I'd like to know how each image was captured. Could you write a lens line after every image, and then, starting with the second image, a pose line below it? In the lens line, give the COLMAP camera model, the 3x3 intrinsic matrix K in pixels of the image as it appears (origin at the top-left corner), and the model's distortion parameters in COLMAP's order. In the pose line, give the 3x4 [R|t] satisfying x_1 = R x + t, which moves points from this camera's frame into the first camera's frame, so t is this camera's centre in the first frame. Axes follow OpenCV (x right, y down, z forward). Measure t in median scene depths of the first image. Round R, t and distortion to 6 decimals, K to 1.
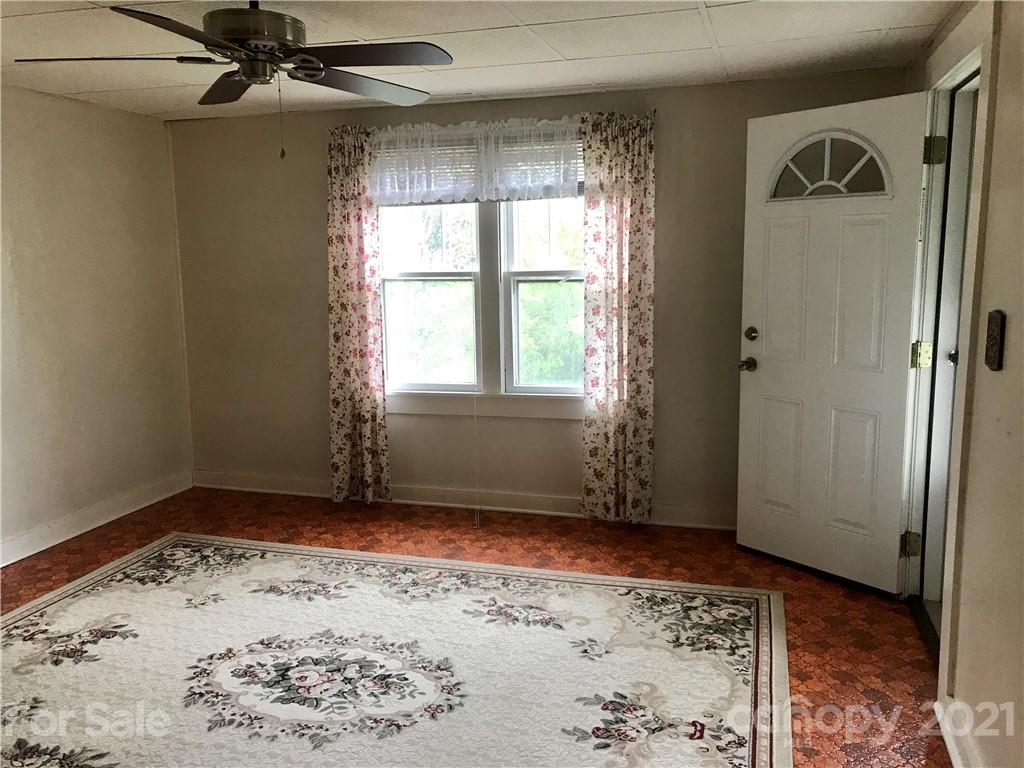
lens RADIAL K [[854.2, 0, 510.9], [0, 854.2, 379.3], [0, 0, 1]] dist [0.114755, -0.193911]
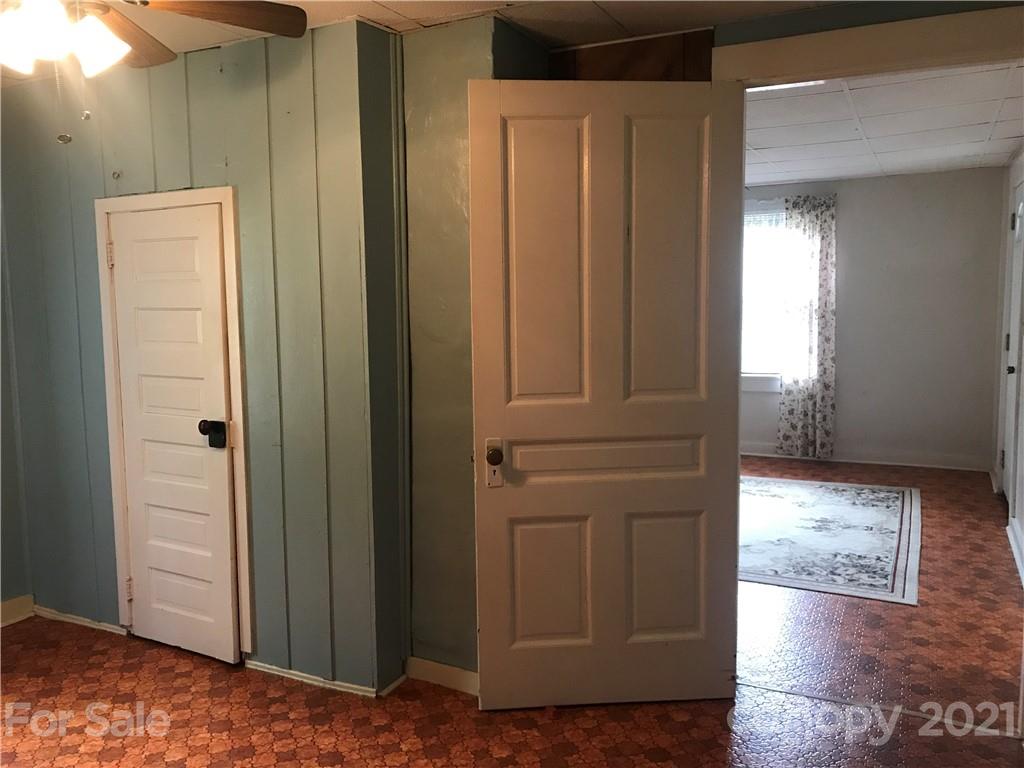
lens RADIAL K [[840.8, 0, 512.0], [0, 840.8, 384.0], [0, 0, 1]] dist [0.022439, -0.054519]
pose [[0.988292, 0.021747, -0.151017, -0.181620], [-0.028524, 0.998674, -0.042853, 0.119985], [0.149885, 0.046659, 0.987602, -0.603539]]
